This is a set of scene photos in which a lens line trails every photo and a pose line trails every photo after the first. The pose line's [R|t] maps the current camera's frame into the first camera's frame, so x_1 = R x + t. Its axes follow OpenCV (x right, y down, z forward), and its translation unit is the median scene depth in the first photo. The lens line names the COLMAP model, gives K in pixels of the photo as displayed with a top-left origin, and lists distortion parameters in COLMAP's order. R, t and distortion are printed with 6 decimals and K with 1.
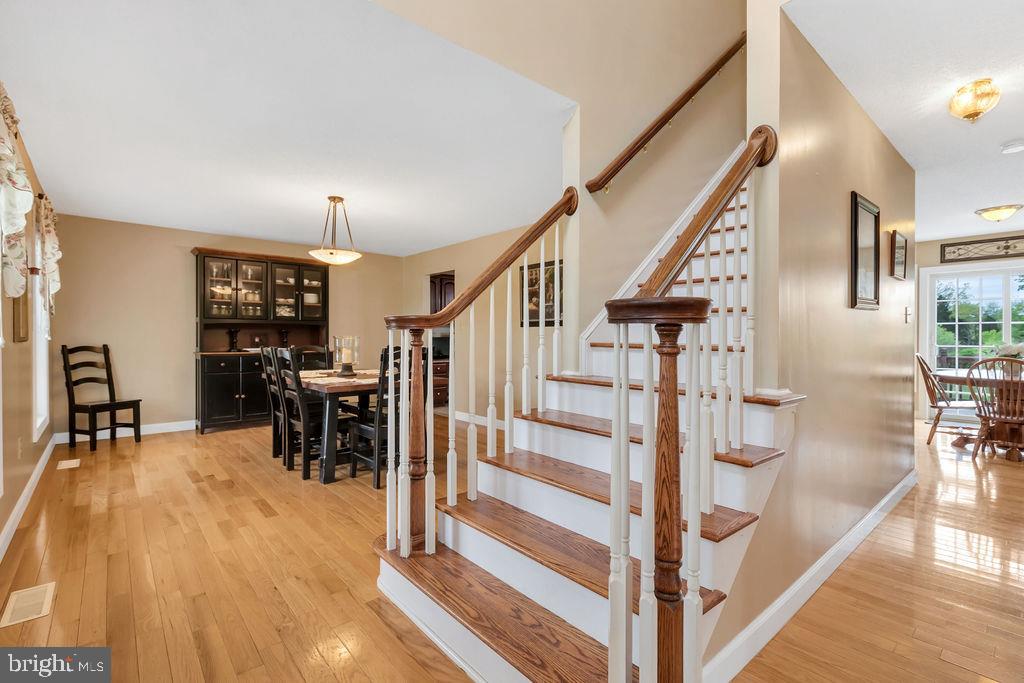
lens RADIAL K [[472.1, 0, 516.9], [0, 472.1, 338.0], [0, 0, 1]] dist [0.016756, 0.001688]
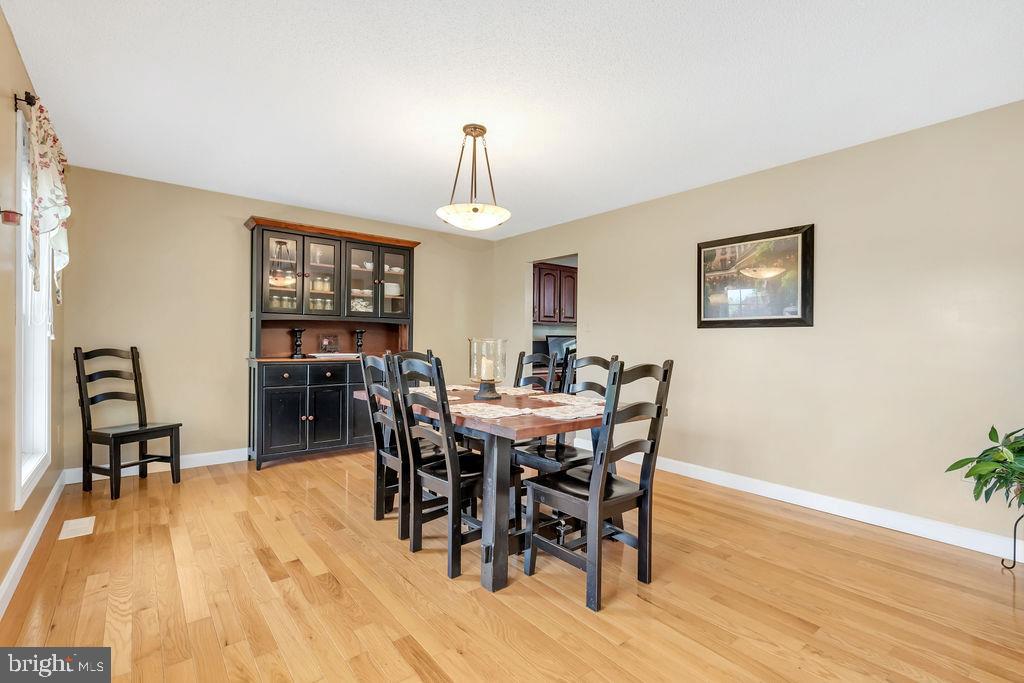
lens RADIAL K [[472.1, 0, 520.0], [0, 472.1, 342.4], [0, 0, 1]] dist [0.016756, 0.001688]
pose [[0.999463, 0.010218, -0.031140, -0.256682], [-0.010204, 0.999948, 0.000626, 0.000326], [0.031144, -0.000308, 0.999515, 0.299512]]
